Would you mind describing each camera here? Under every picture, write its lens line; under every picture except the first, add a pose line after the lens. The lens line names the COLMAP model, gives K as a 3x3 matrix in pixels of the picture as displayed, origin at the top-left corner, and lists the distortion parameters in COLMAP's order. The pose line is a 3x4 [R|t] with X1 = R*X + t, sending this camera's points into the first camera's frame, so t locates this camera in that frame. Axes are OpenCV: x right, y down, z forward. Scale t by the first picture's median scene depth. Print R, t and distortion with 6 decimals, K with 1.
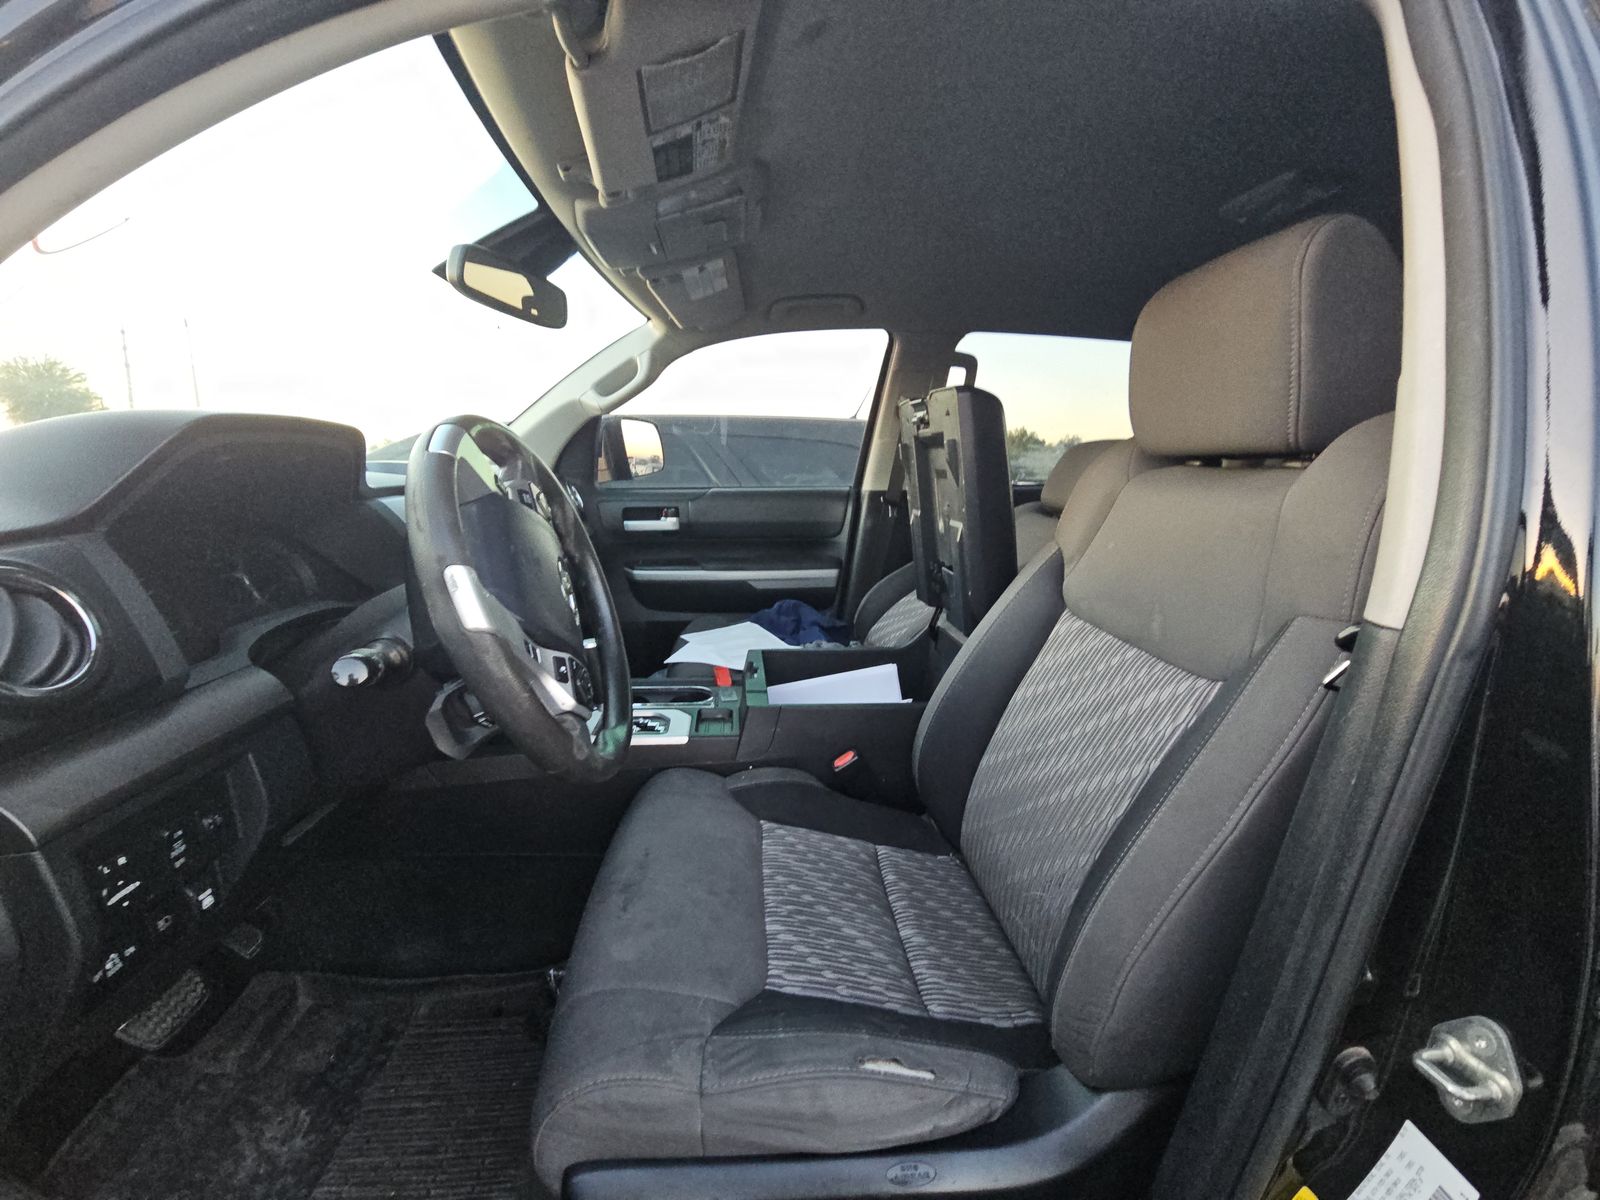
lens RADIAL K [[655.8, 0, 792.0], [0, 655.8, 607.7], [0, 0, 1]] dist [0.001787, -0.003930]
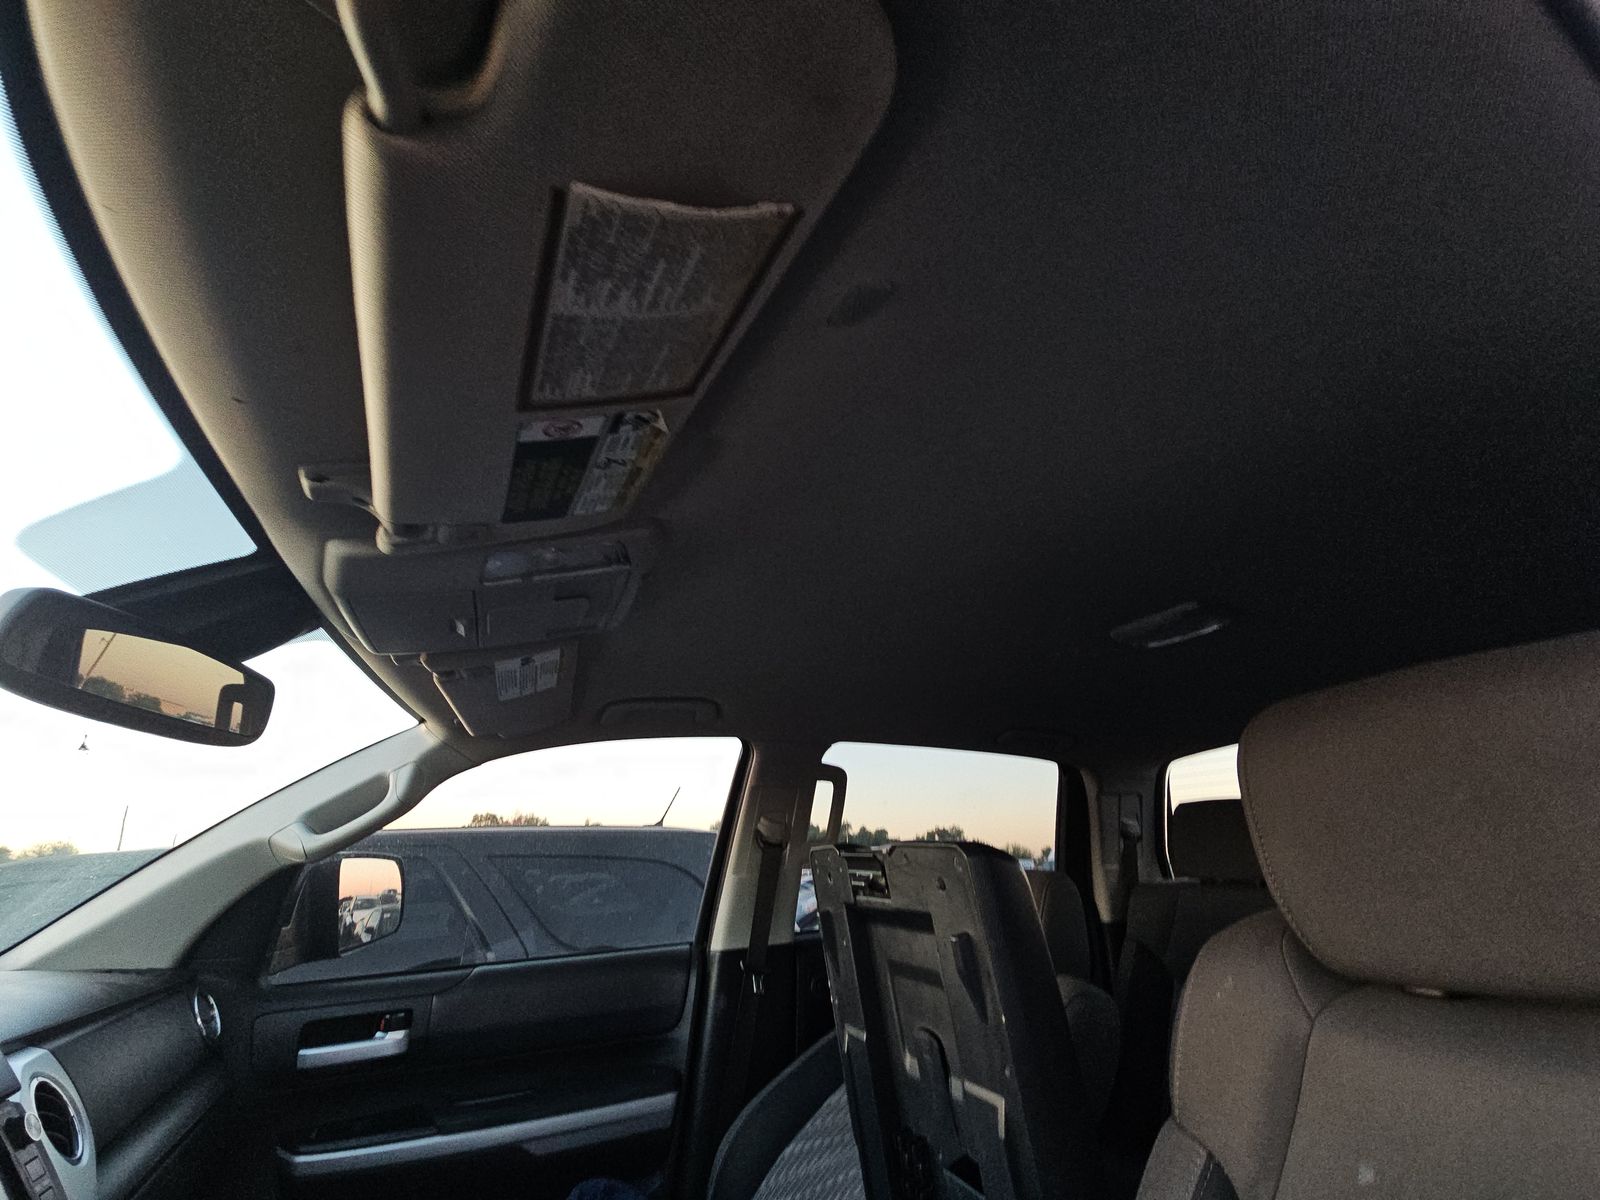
lens RADIAL K [[655.8, 0, 804.1], [0, 655.8, 598.1], [0, 0, 1]] dist [0.001787, -0.003930]
pose [[0.945159, 0.079948, 0.316674, -0.073895], [0.110268, 0.834541, -0.539799, -0.143297], [-0.307433, 0.545115, 0.779958, 0.287598]]
